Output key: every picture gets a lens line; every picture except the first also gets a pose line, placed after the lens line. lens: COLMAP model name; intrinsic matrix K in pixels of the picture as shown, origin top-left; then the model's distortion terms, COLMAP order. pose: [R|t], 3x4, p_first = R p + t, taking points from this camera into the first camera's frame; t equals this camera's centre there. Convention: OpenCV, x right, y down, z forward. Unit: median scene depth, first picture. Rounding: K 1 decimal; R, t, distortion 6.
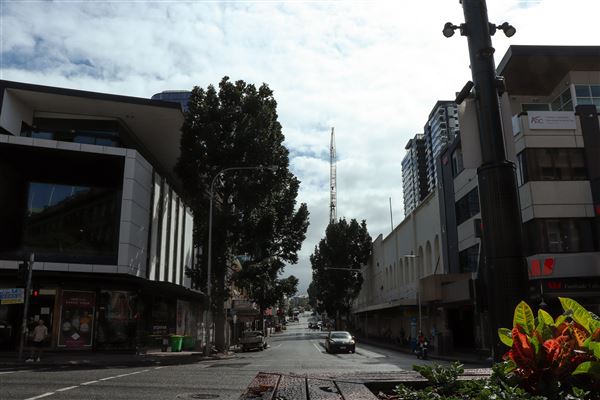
lens RADIAL K [[495.9, 0, 297.3], [0, 495.9, 200.4], [0, 0, 1]] dist [-0.175429, 0.156192]
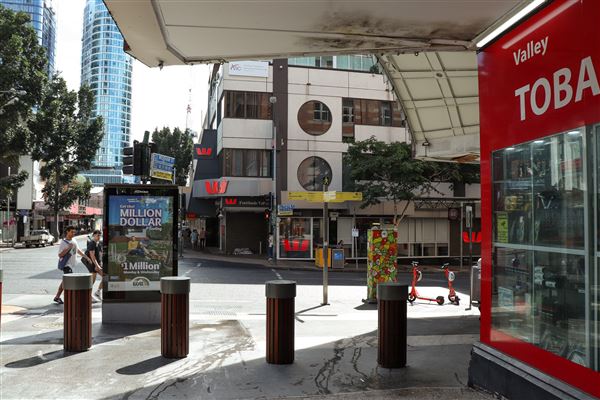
lens RADIAL K [[495.9, 0, 297.3], [0, 495.9, 200.4], [0, 0, 1]] dist [-0.175429, 0.156192]
pose [[0.967219, 0.022969, 0.252903, 0.345376], [-0.072193, 0.979679, 0.187127, -0.080091], [-0.243465, -0.199251, 0.949223, -0.286802]]
